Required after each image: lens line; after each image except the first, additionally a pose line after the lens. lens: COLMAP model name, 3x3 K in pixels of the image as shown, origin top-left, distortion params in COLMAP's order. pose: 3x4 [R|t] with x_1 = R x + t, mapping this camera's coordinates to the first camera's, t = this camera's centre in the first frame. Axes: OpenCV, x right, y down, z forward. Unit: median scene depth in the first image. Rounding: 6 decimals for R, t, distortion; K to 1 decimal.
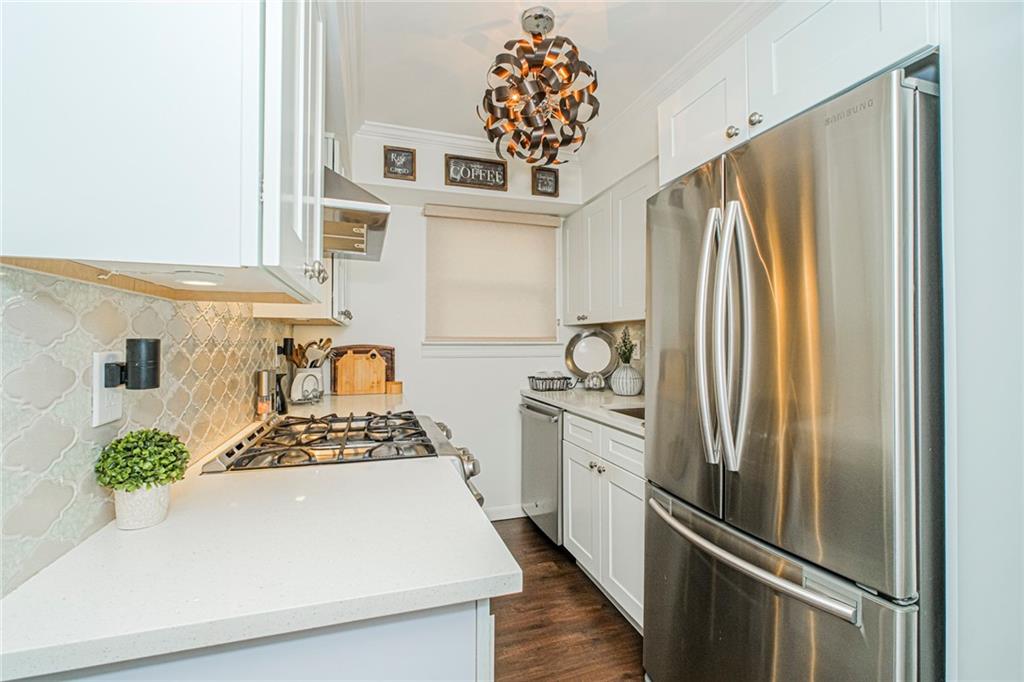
lens RADIAL K [[441.3, 0, 511.9], [0, 441.3, 338.4], [0, 0, 1]] dist [0.001722, -0.000737]
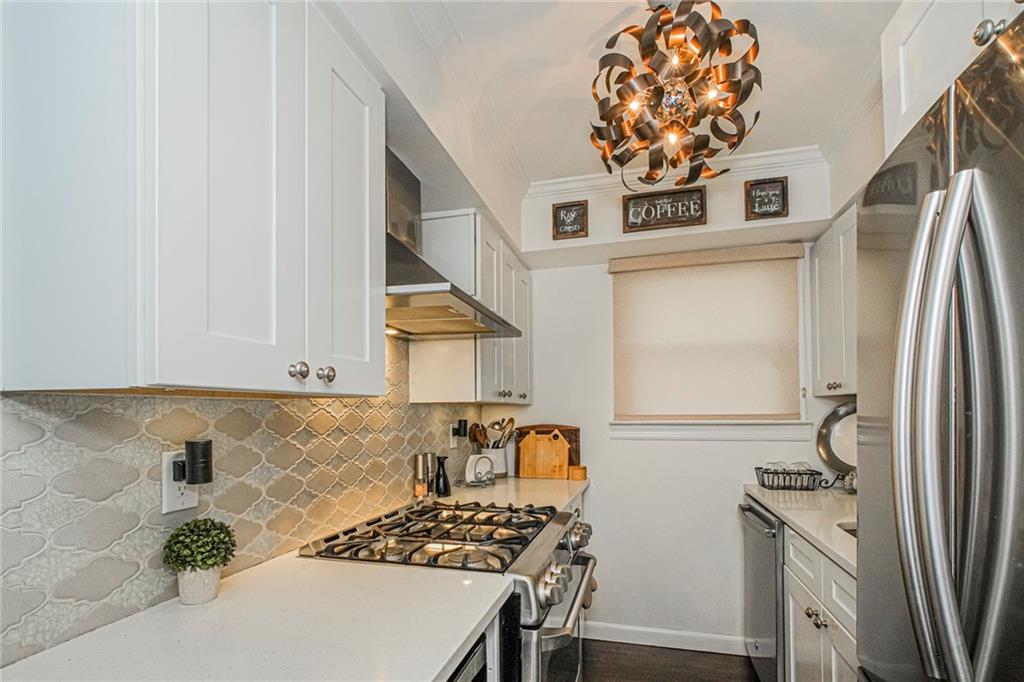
lens RADIAL K [[486.4, 0, 510.0], [0, 486.4, 407.9], [0, 0, 1]] dist [-0.002197, -0.000838]
pose [[0.837142, -0.012629, -0.546840, 0.166541], [0.014308, 0.999897, -0.001189, -0.021454], [0.546798, -0.006828, 0.837236, 0.114819]]
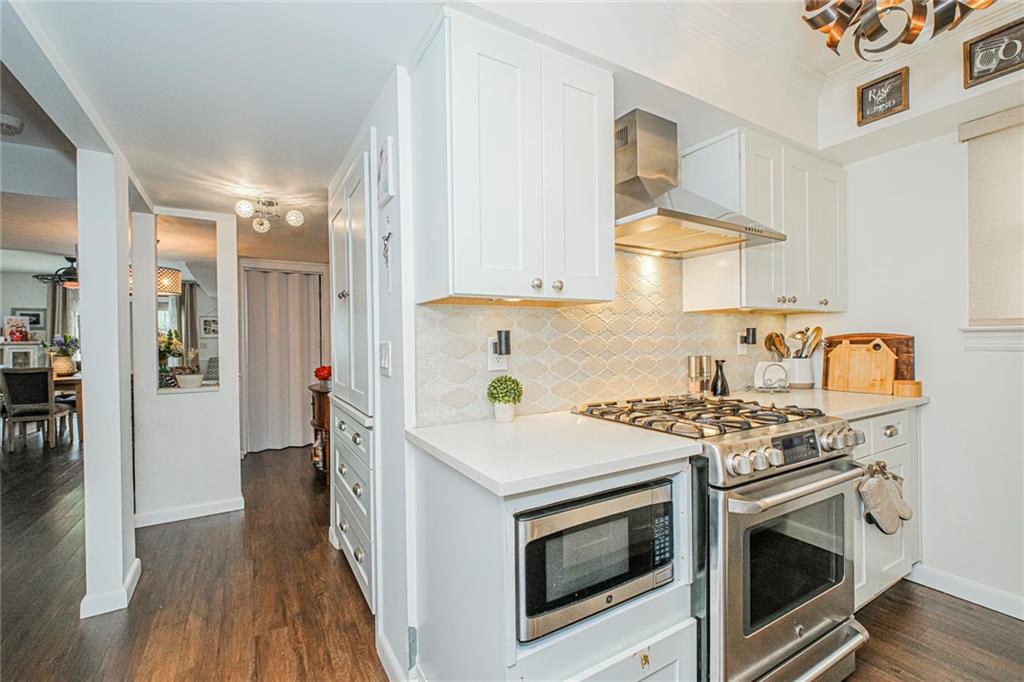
lens RADIAL K [[441.3, 0, 506.7], [0, 441.3, 343.0], [0, 0, 1]] dist [0.001722, -0.000737]
pose [[0.219109, 0.000023, -0.975700, 0.345901], [0.021900, 0.999748, 0.004941, 0.014789], [0.975455, -0.022451, 0.219053, 0.172516]]
